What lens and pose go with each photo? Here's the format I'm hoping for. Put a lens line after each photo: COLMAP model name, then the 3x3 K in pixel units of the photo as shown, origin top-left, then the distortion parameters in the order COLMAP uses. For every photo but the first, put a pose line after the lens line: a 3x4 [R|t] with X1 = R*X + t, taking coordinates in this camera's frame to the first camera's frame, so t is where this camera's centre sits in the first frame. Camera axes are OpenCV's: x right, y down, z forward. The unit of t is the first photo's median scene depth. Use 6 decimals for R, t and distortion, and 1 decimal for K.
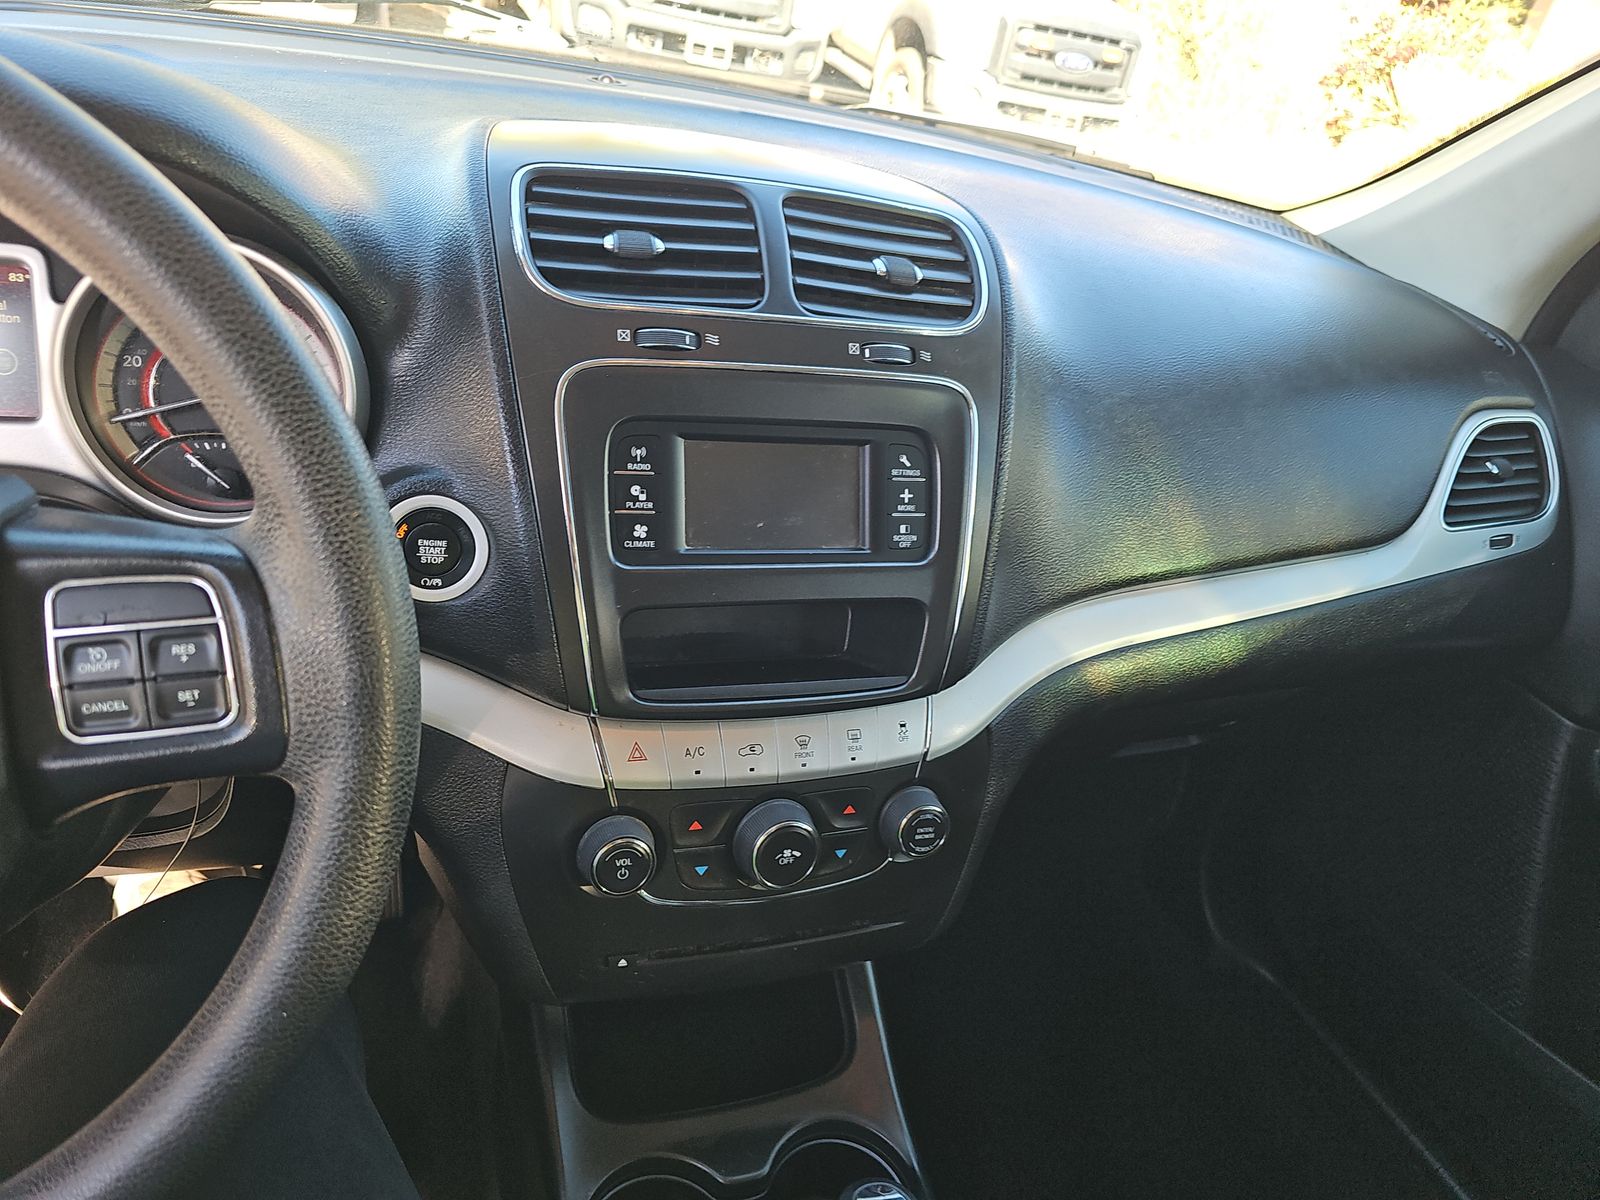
lens RADIAL K [[1120.2, 0, 800.0], [0, 1120.2, 600.0], [0, 0, 1]] dist [0.048155, -0.059411]
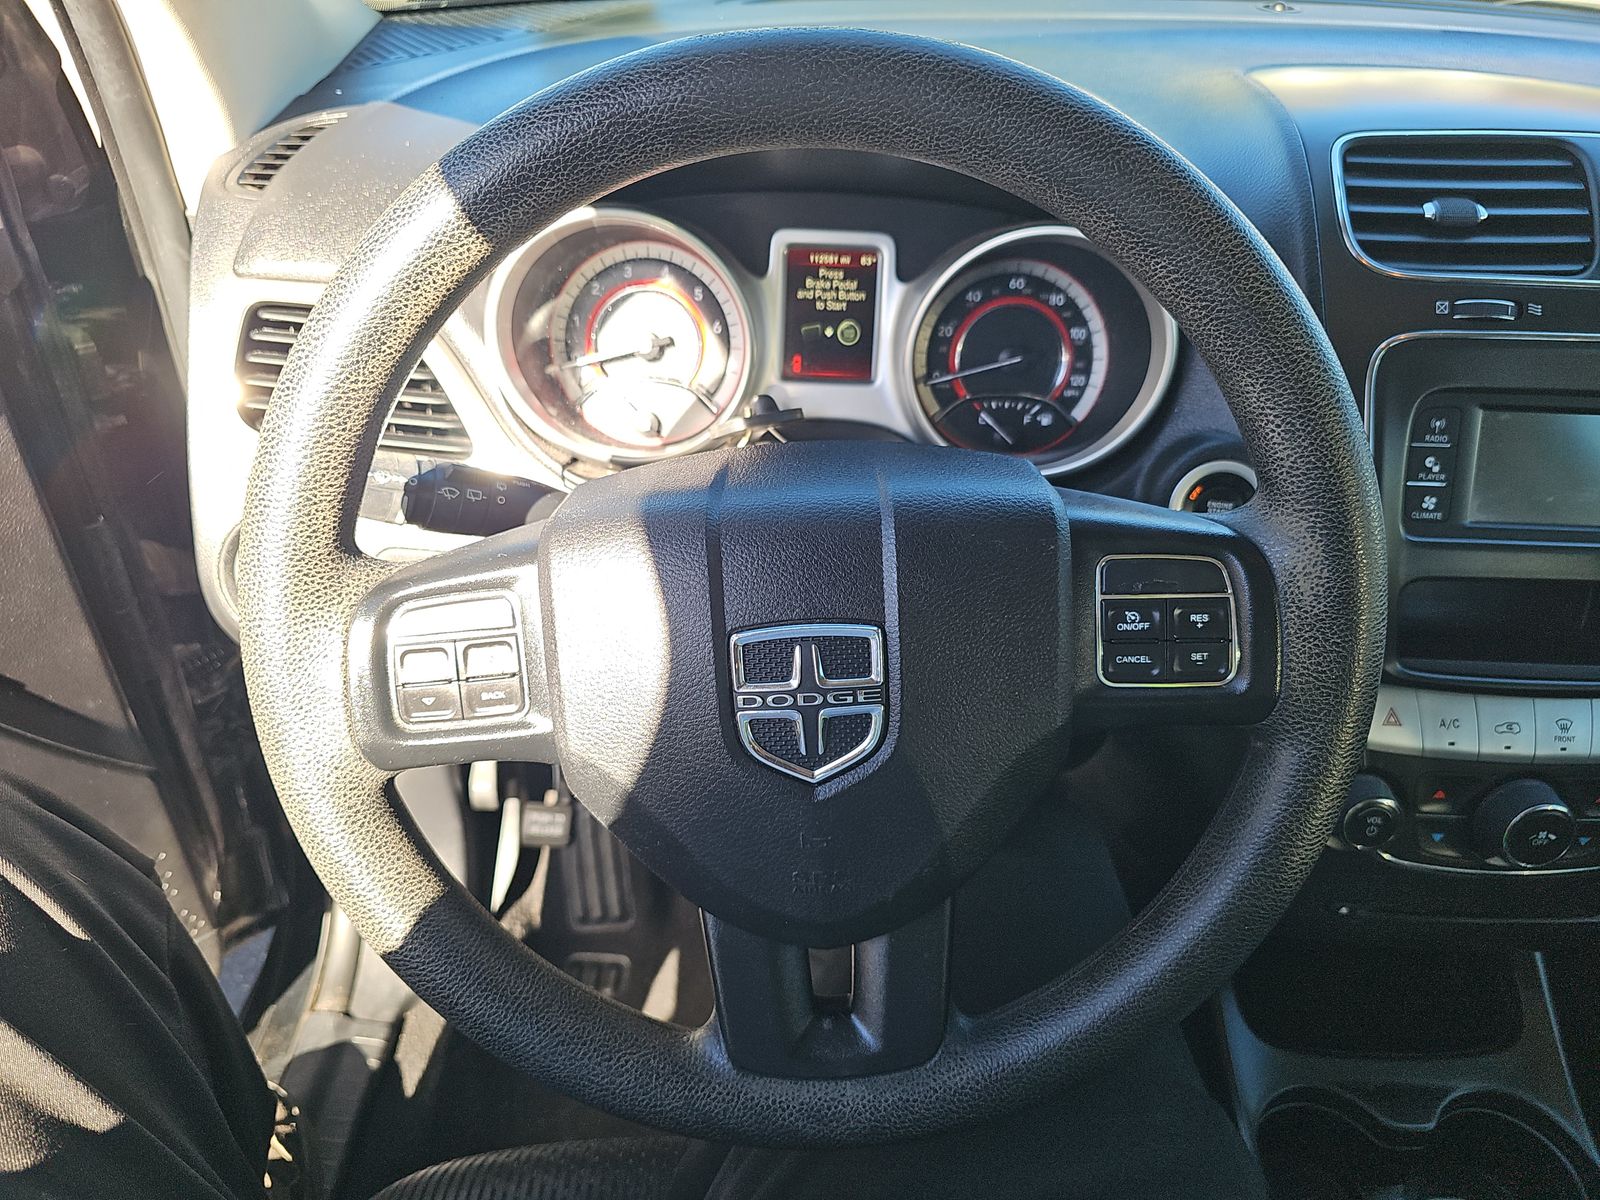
lens RADIAL K [[1120.2, 0, 800.0], [0, 1120.2, 600.0], [0, 0, 1]] dist [0.048155, -0.059411]
pose [[0.933091, 0.087496, -0.348834, -0.307502], [-0.058628, 0.993986, 0.092493, -0.035369], [0.354828, -0.065853, 0.932609, -0.152098]]
